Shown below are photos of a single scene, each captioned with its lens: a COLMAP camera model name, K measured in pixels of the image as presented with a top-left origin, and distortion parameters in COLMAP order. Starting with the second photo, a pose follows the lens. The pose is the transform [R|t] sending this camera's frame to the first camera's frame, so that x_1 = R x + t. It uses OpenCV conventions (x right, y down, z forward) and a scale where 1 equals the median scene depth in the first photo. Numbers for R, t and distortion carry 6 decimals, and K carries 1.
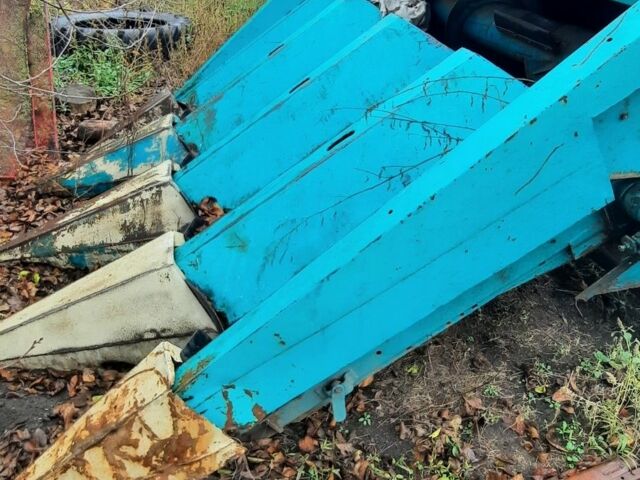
lens RADIAL K [[572.1, 0, 319.5], [0, 572.1, 240.7], [0, 0, 1]] dist [-0.009497, -0.008643]
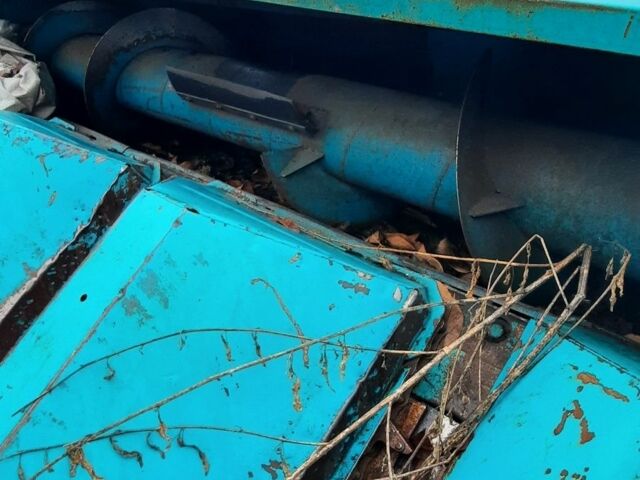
lens RADIAL K [[572.1, 0, 320.2], [0, 572.1, 239.9], [0, 0, 1]] dist [-0.009497, -0.008643]
pose [[0.827434, -0.277580, 0.488161, 0.105342], [0.302686, 0.952659, 0.028652, -0.203479], [-0.473005, 0.124053, 0.872283, 0.441704]]
